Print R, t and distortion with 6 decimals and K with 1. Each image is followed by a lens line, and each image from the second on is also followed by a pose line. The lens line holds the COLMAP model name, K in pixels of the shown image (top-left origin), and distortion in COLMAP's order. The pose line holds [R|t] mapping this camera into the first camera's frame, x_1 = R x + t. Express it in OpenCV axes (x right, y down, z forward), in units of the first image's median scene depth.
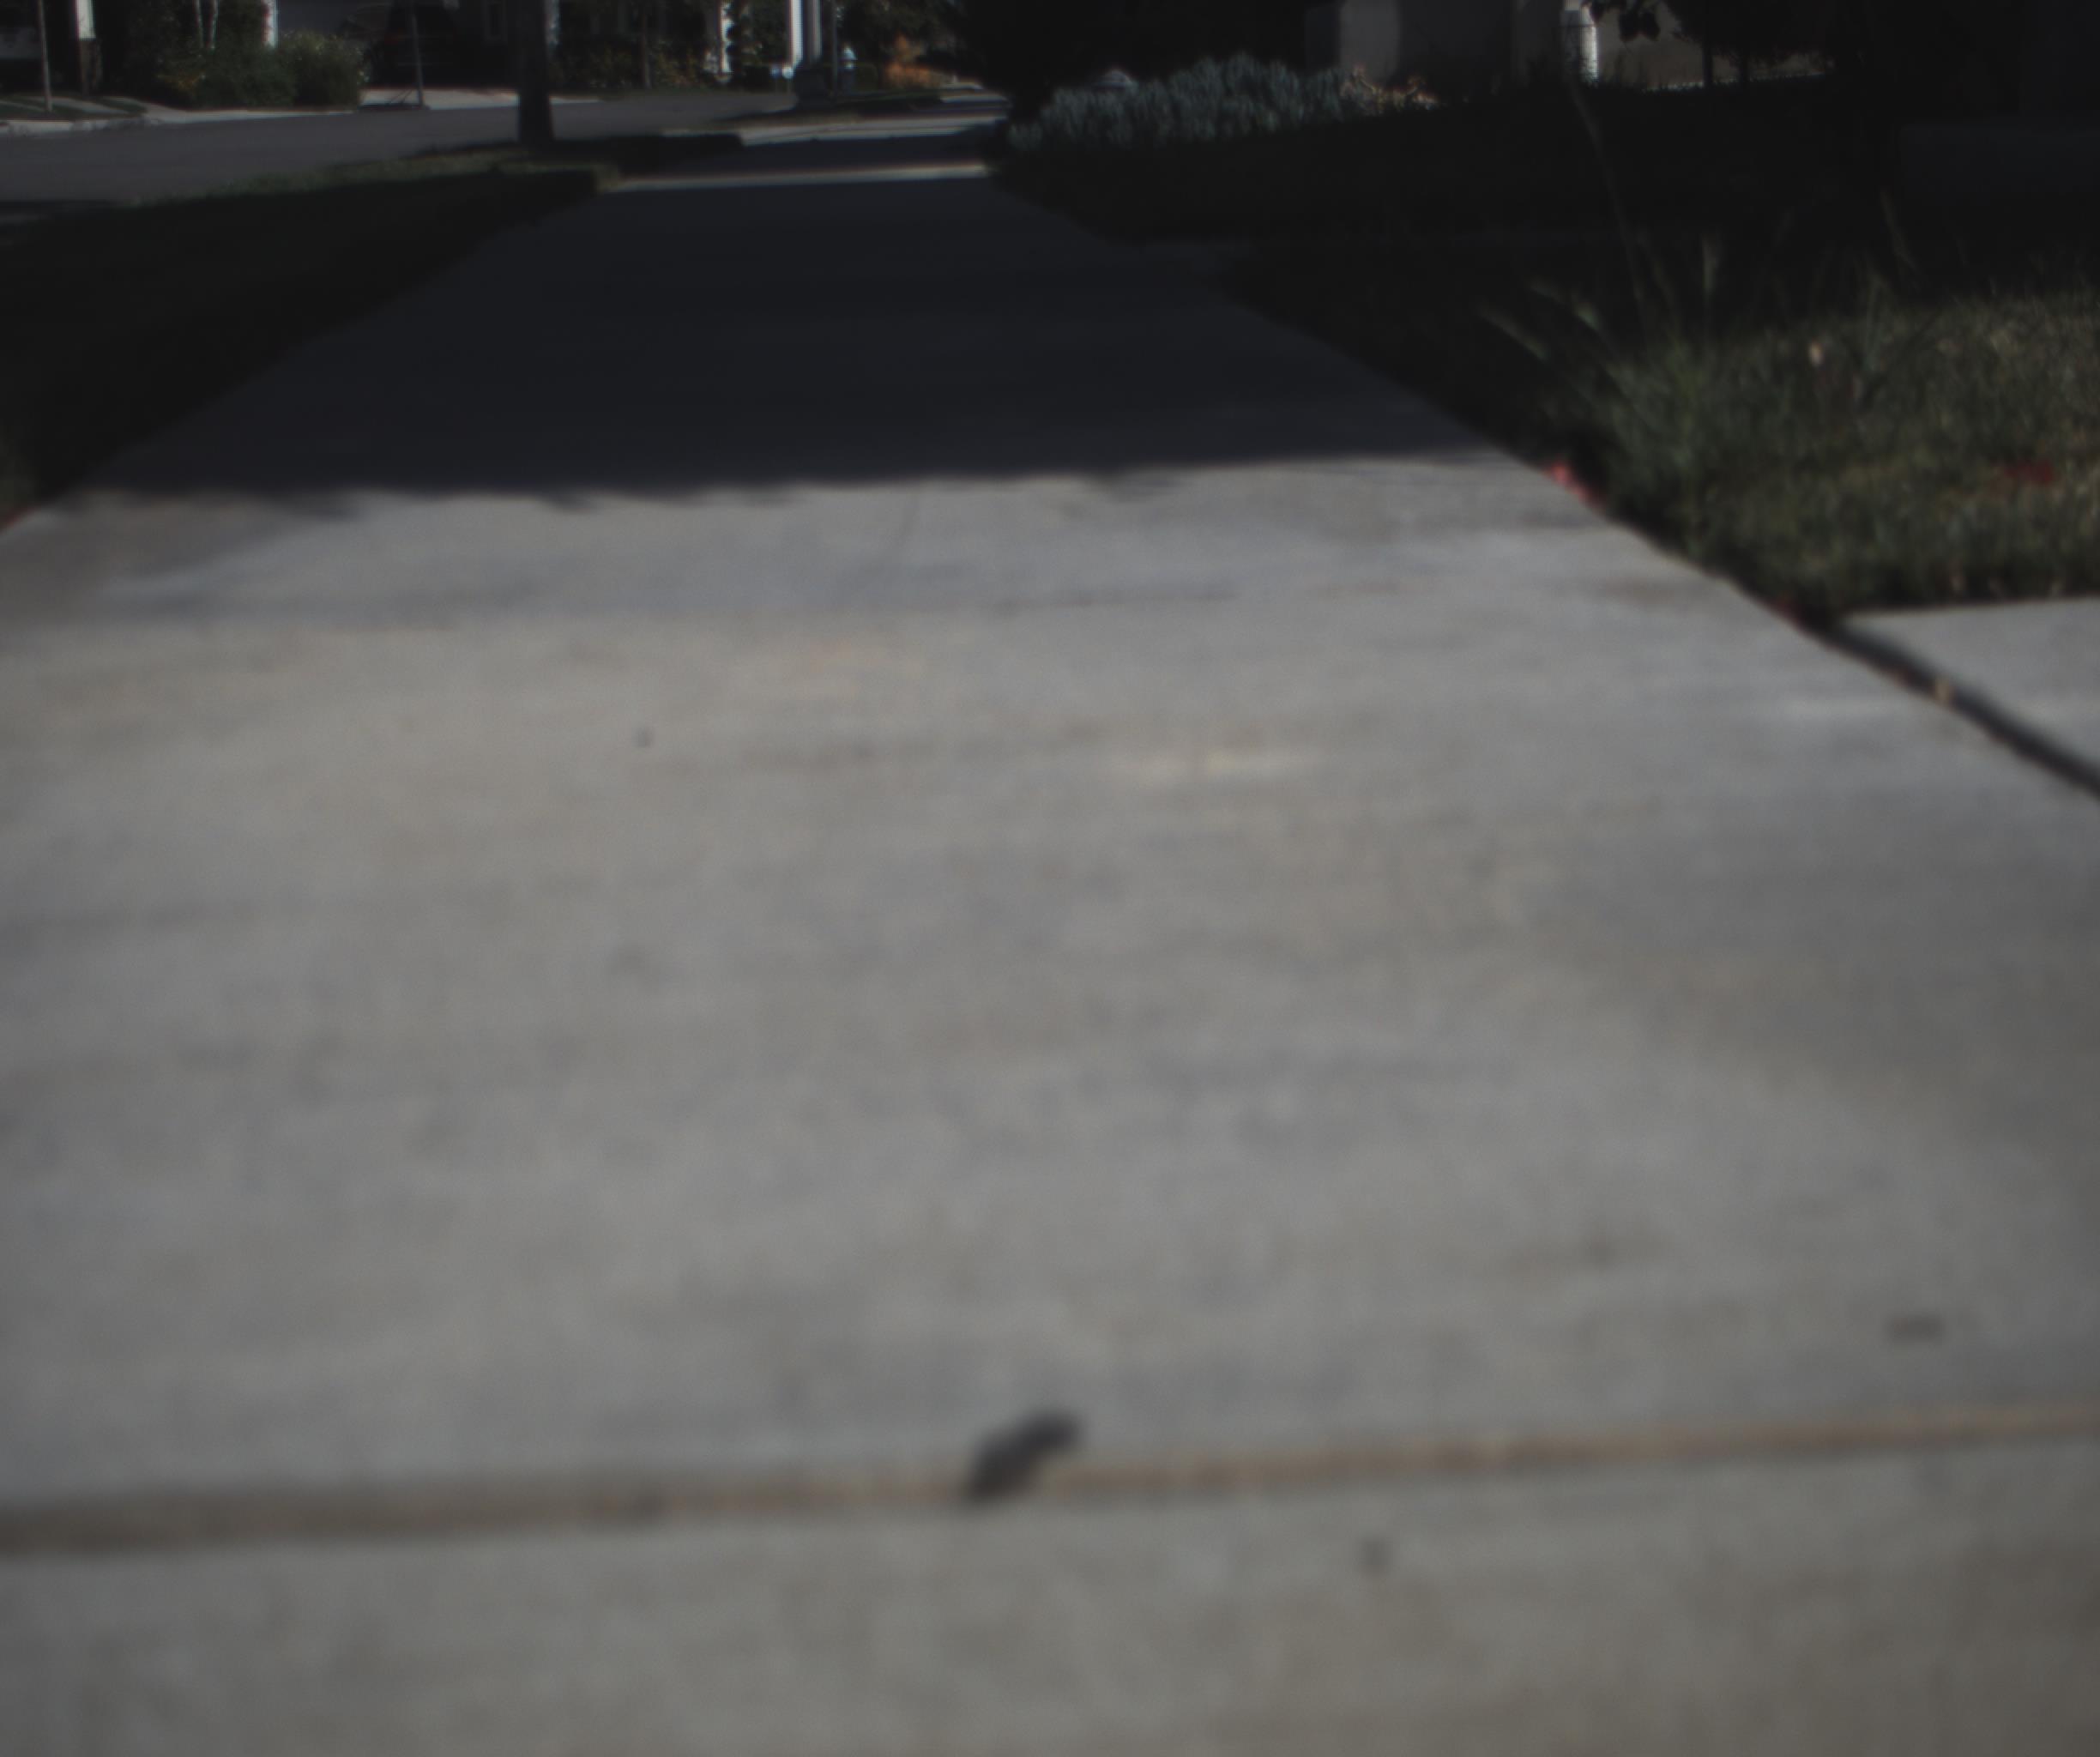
lens RADIAL K [[3980.1, 0, 1050.0], [0, 3980.1, 878.5], [0, 0, 1]] dist [-0.183242, 0.972445]
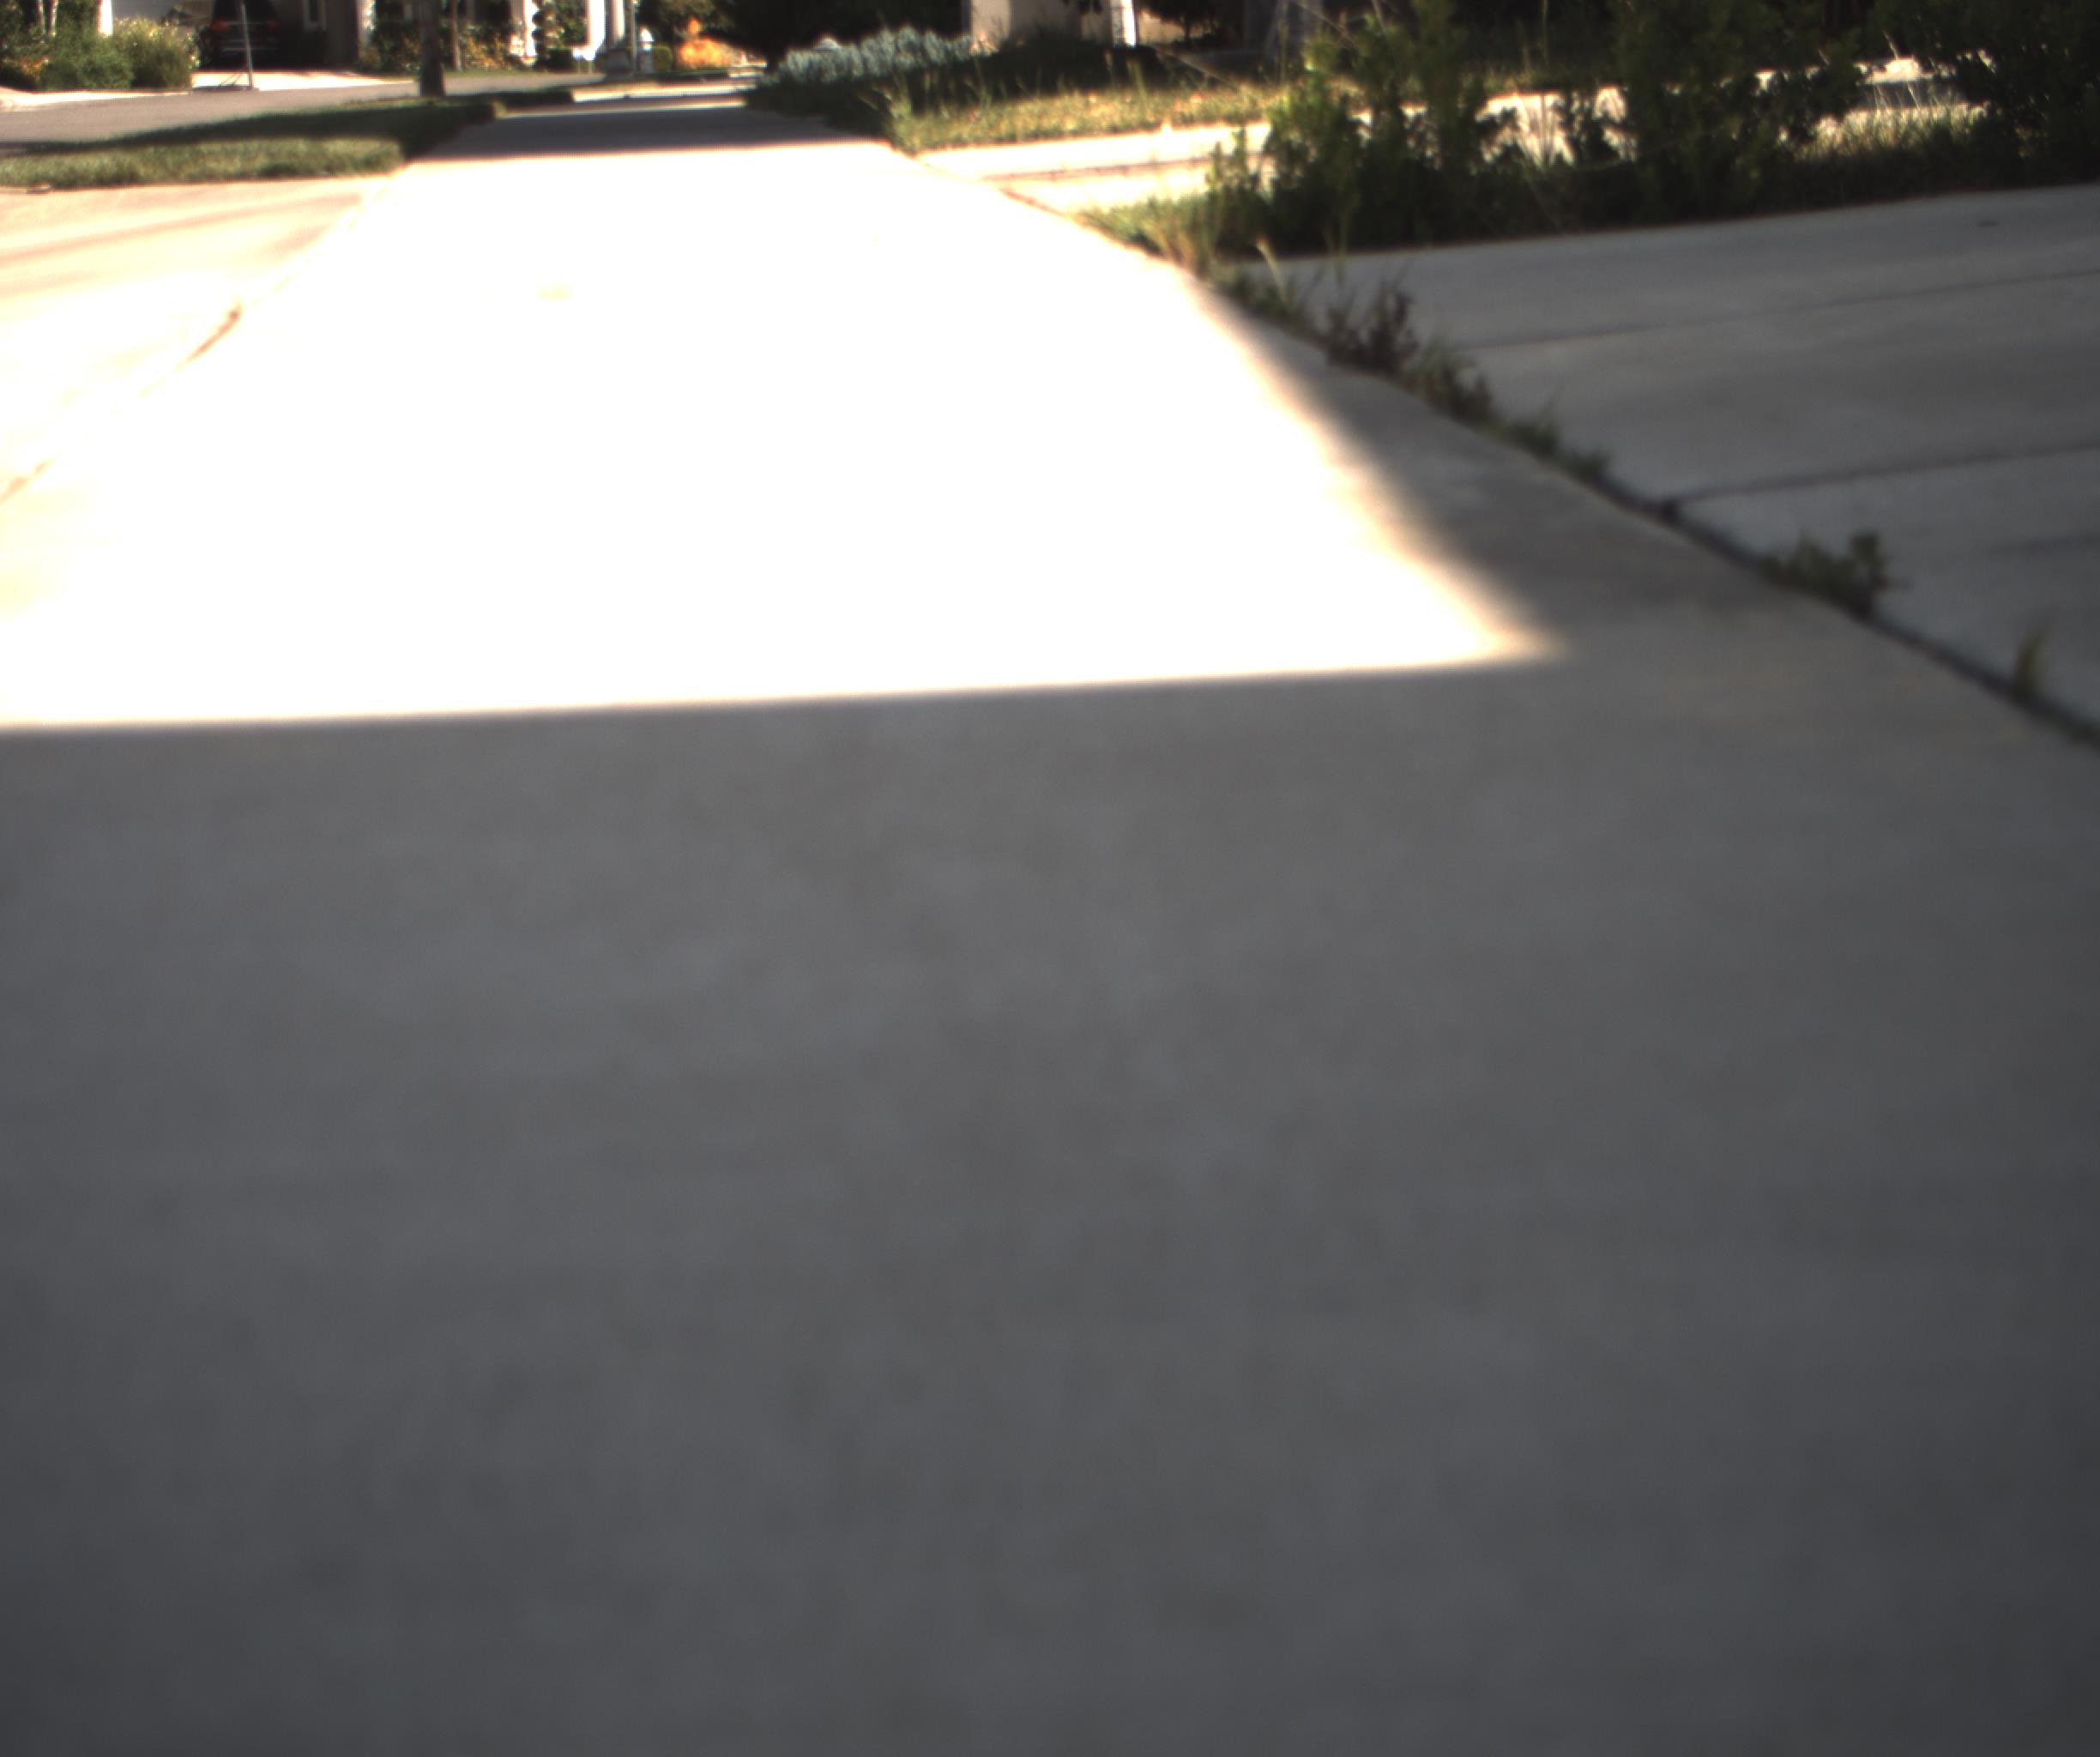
lens RADIAL K [[3980.1, 0, 1050.0], [0, 3980.1, 878.5], [0, 0, 1]] dist [-0.183242, 0.972445]
pose [[0.998693, -0.016910, 0.048233, 0.003924], [0.016709, 0.999850, 0.004565, 0.019864], [-0.048303, -0.003753, 0.998826, -0.092052]]
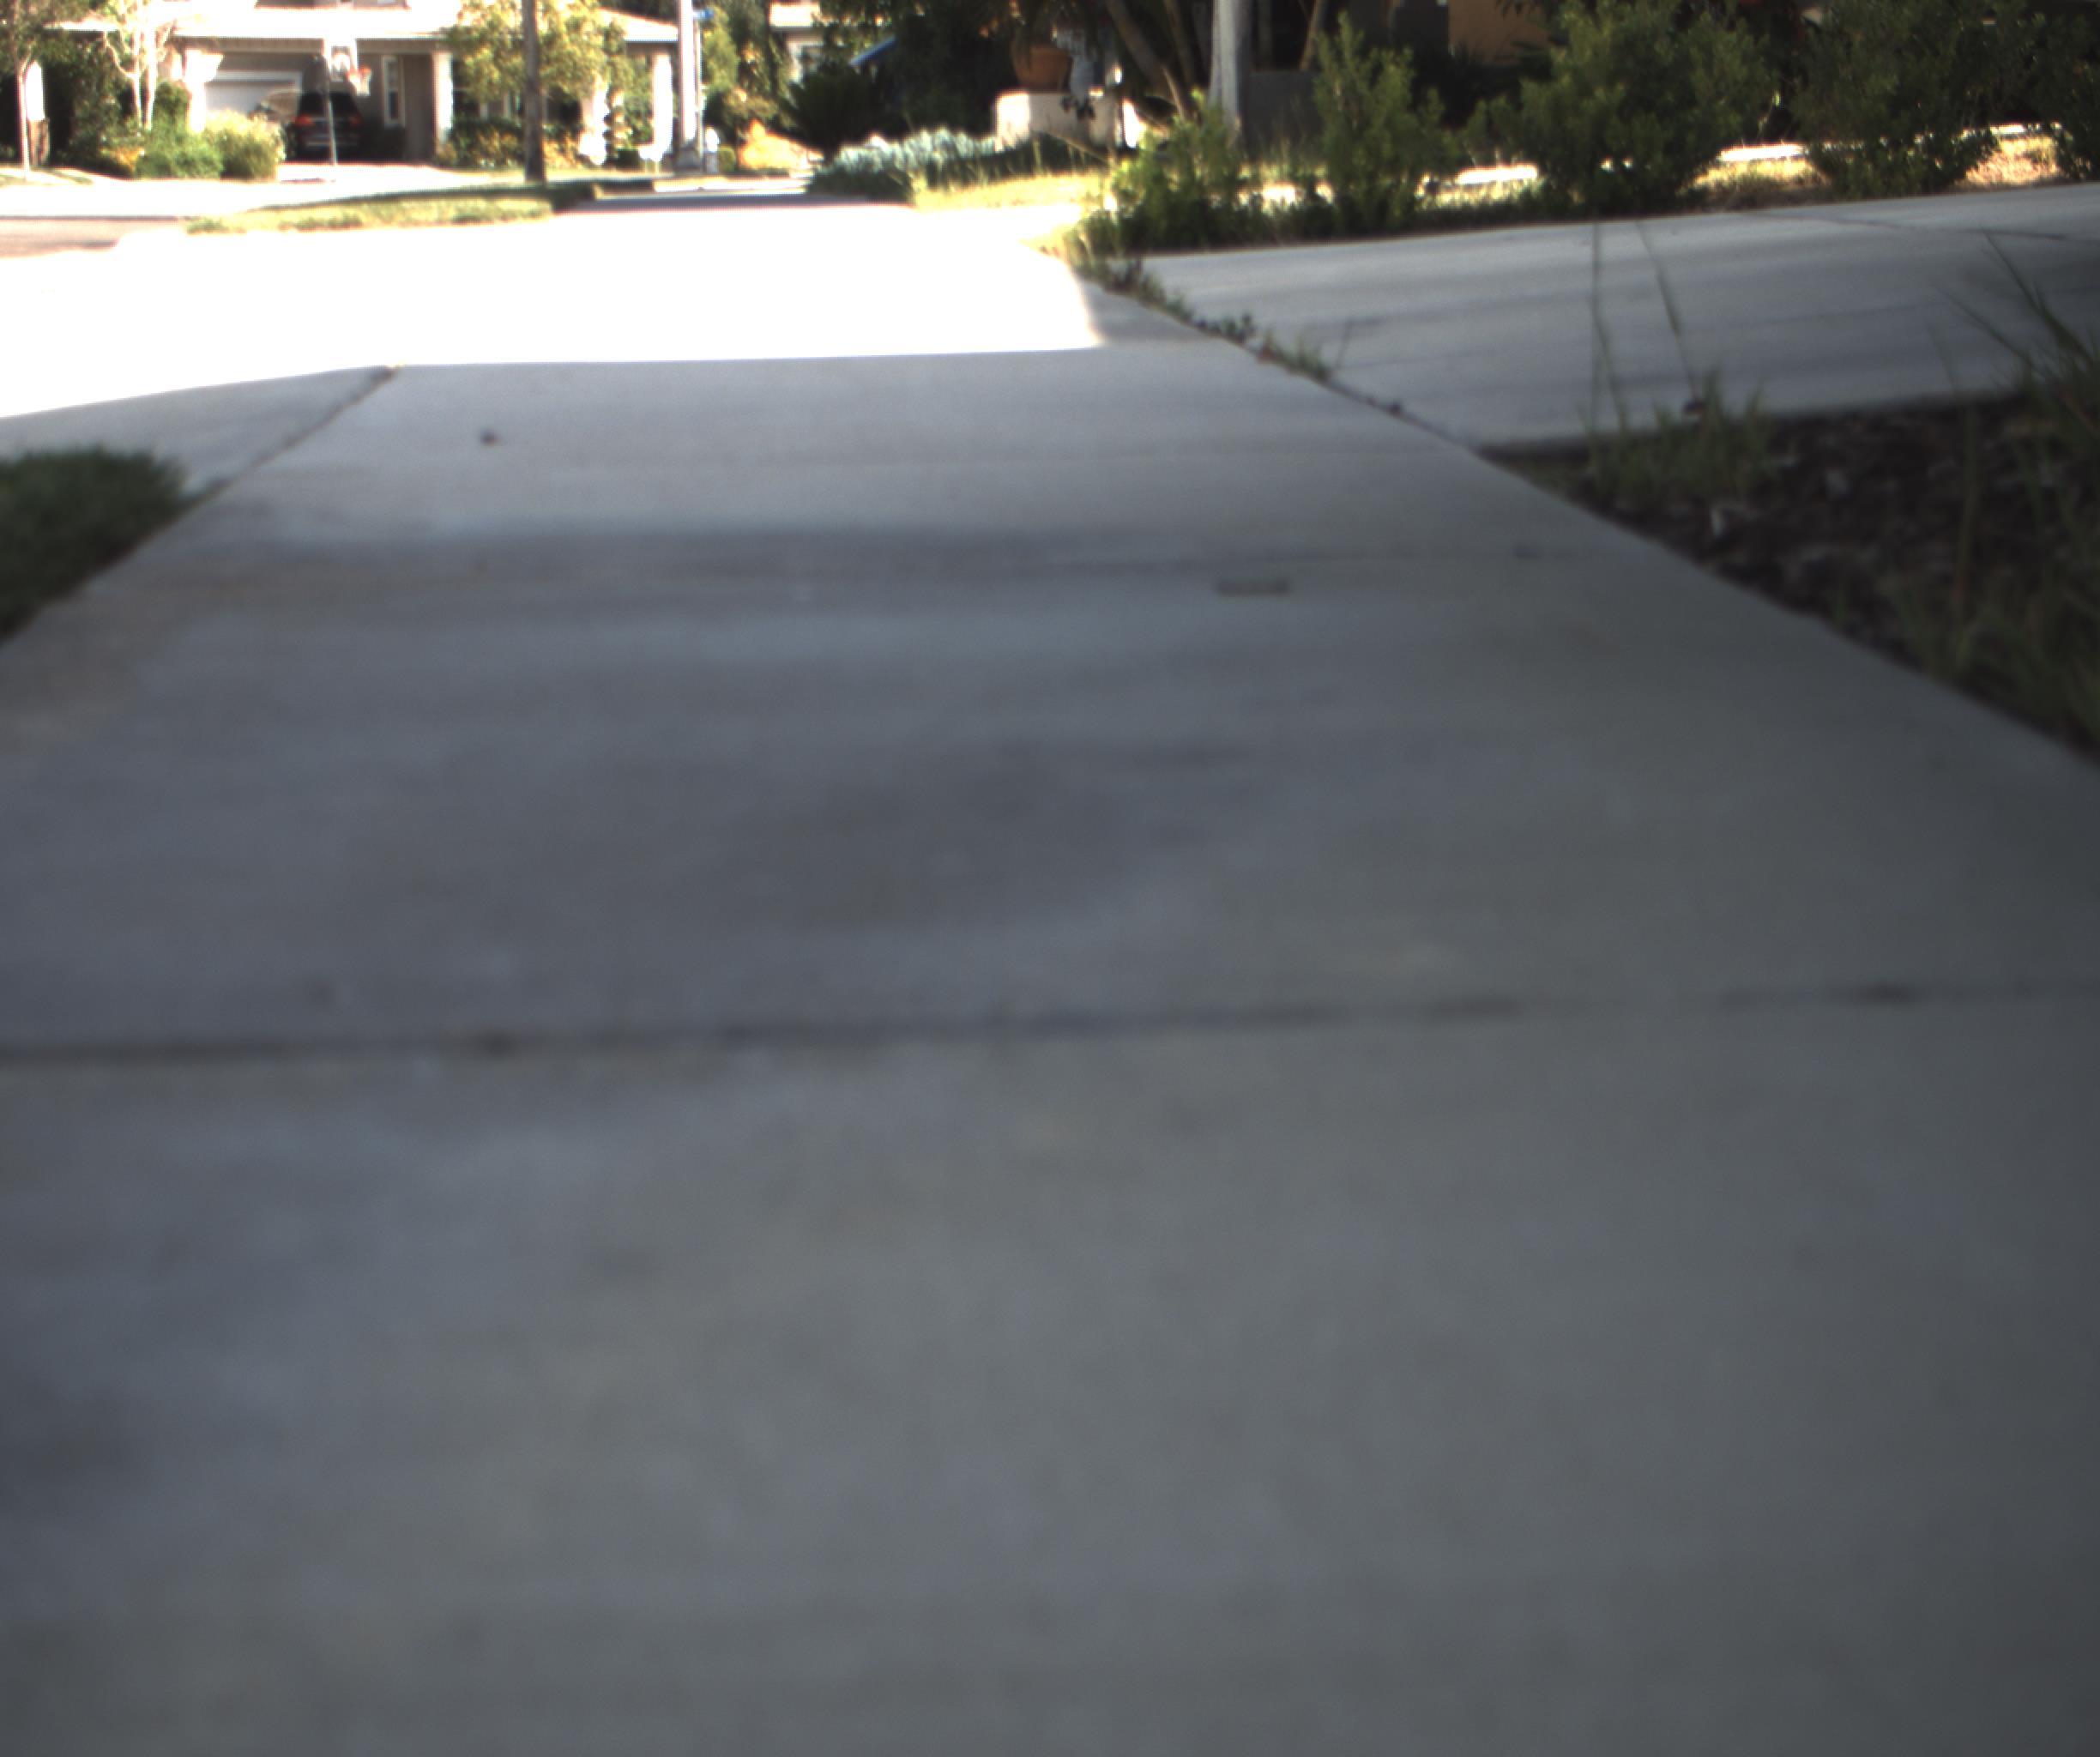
lens RADIAL K [[3980.1, 0, 1050.0], [0, 3980.1, 878.5], [0, 0, 1]] dist [-0.183242, 0.972445]
pose [[0.999290, 0.003667, 0.037486, 0.005034], [-0.002827, 0.999744, -0.022434, 0.030221], [-0.037559, 0.022312, 0.999045, -0.138917]]
